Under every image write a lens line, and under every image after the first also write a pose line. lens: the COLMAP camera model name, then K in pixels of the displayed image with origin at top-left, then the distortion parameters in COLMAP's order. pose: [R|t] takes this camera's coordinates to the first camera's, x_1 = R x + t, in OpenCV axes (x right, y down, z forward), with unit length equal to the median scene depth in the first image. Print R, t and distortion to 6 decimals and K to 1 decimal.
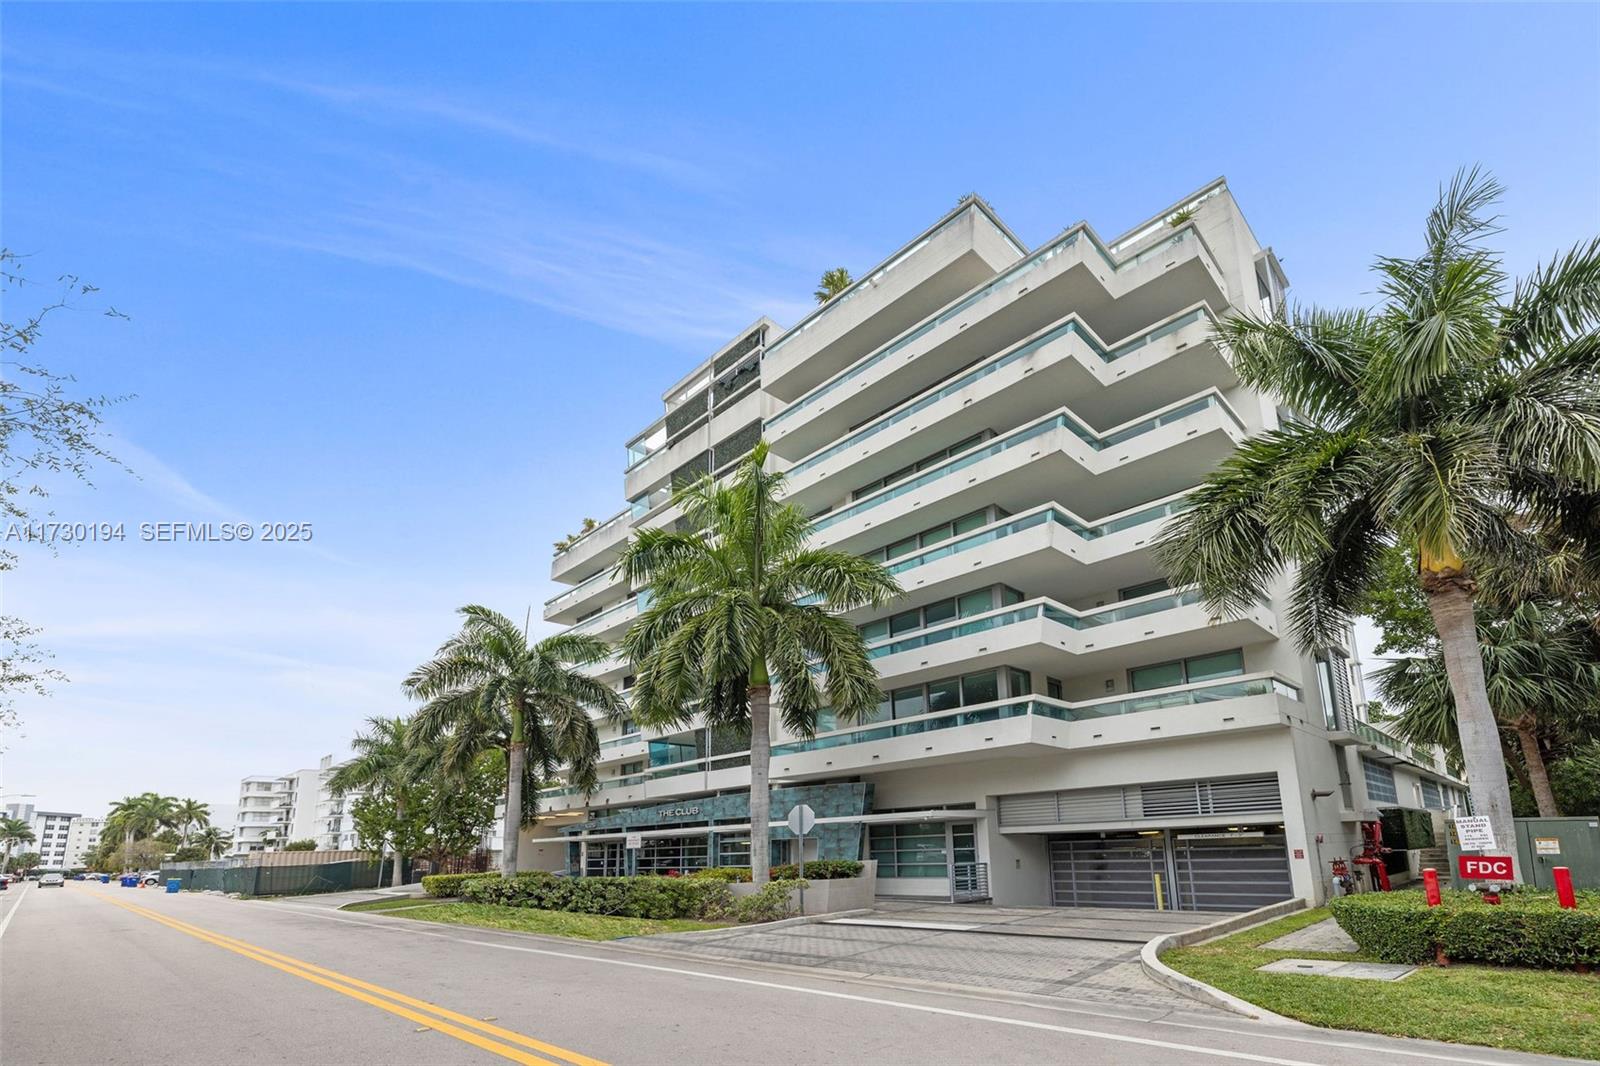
lens RADIAL K [[688.4, 0, 778.7], [0, 688.4, 529.5], [0, 0, 1]] dist [-0.013695, -0.000050]
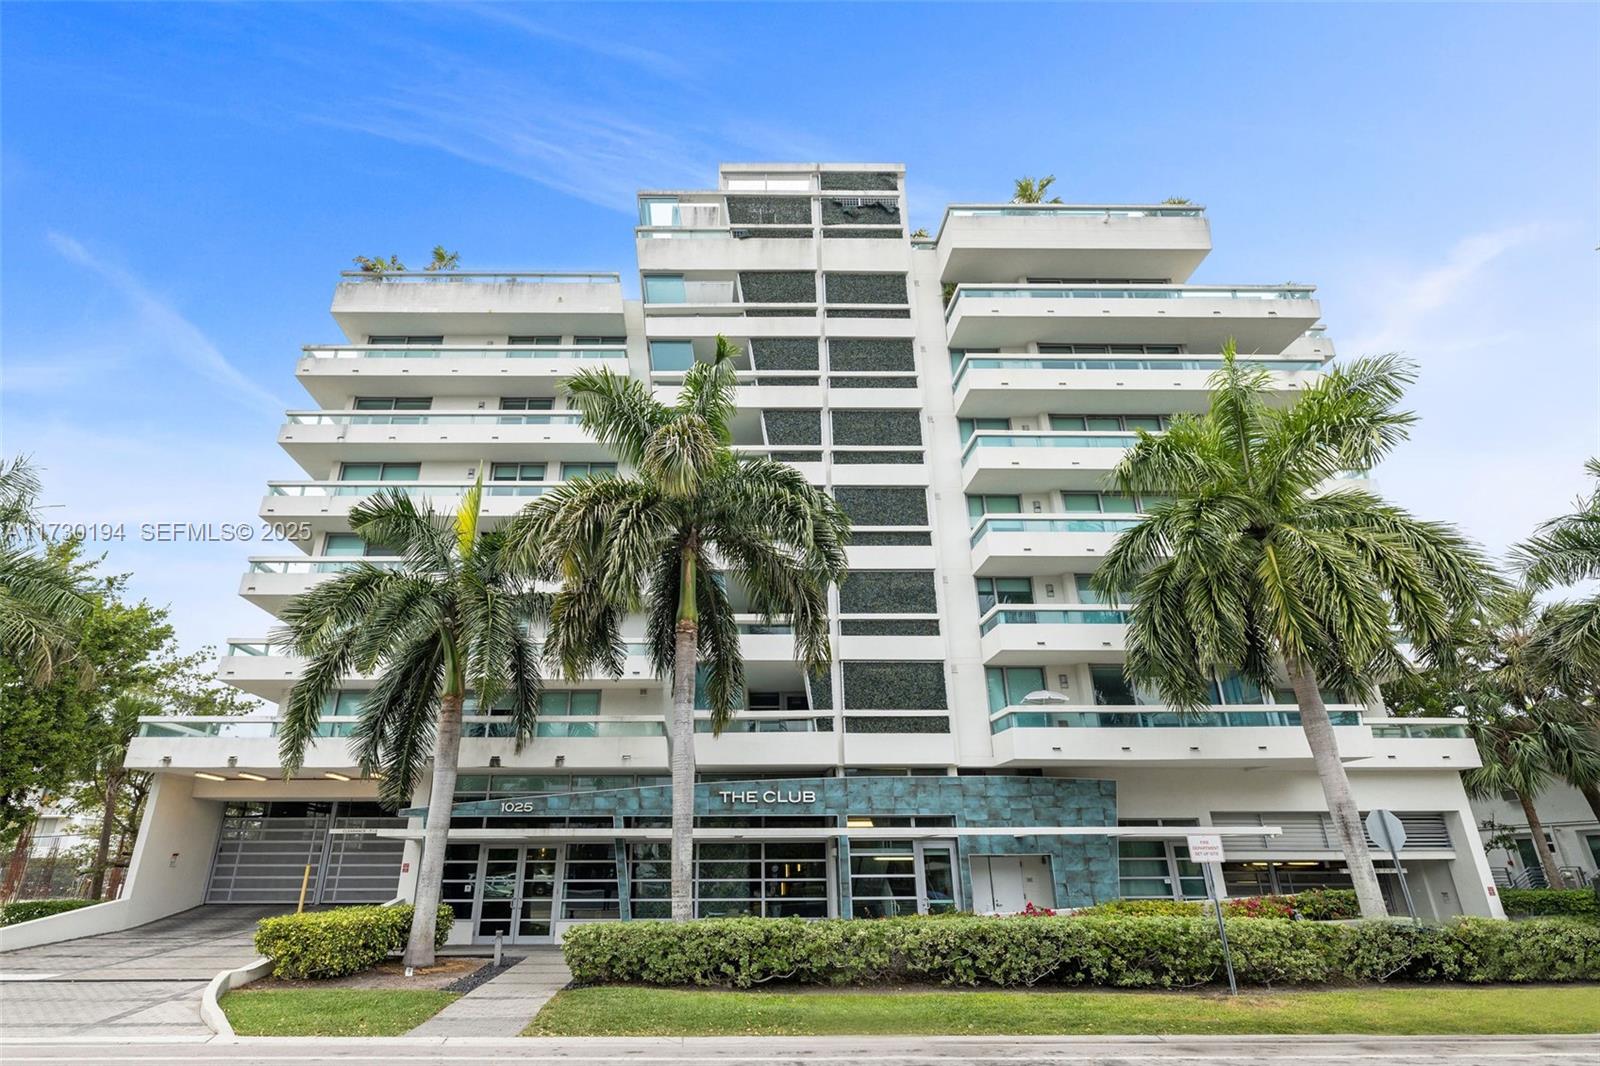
lens RADIAL K [[688.4, 0, 778.7], [0, 688.4, 529.5], [0, 0, 1]] dist [-0.013695, -0.000050]
pose [[0.691262, 0.350062, 0.632149, -0.570975], [-0.323862, 0.932126, -0.162032, 0.296864], [-0.645964, -0.092723, 0.757716, 0.590664]]
